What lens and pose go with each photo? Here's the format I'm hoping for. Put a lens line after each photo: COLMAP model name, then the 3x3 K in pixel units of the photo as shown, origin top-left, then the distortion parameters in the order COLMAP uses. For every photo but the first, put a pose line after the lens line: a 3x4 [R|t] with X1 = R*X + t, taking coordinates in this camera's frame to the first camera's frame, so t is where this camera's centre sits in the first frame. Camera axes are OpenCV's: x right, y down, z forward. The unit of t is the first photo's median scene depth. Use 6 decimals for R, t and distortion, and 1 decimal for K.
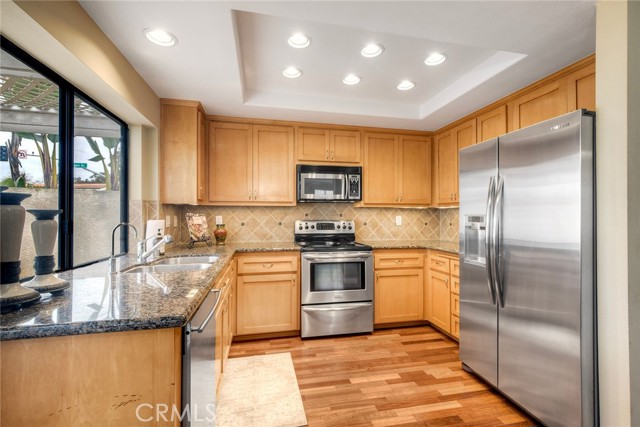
lens RADIAL K [[284.8, 0, 321.0], [0, 284.8, 214.6], [0, 0, 1]] dist [0.003492, -0.000459]
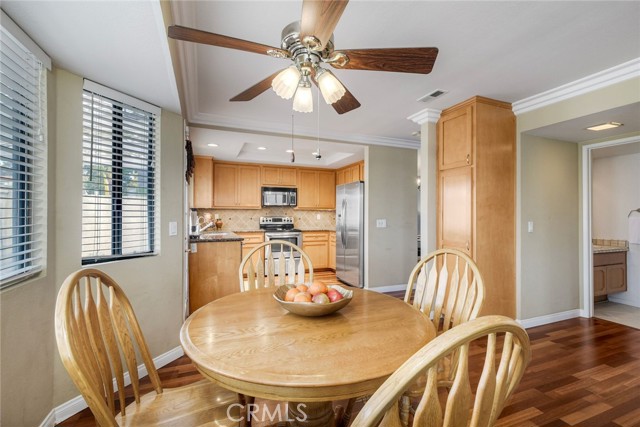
lens RADIAL K [[284.8, 0, 324.9], [0, 284.8, 212.4], [0, 0, 1]] dist [0.003492, -0.000459]
pose [[0.983002, 0.002864, 0.183570, -0.021456], [-0.002190, 0.999990, -0.003876, -0.000907], [-0.183580, 0.003408, 0.982999, -0.945405]]
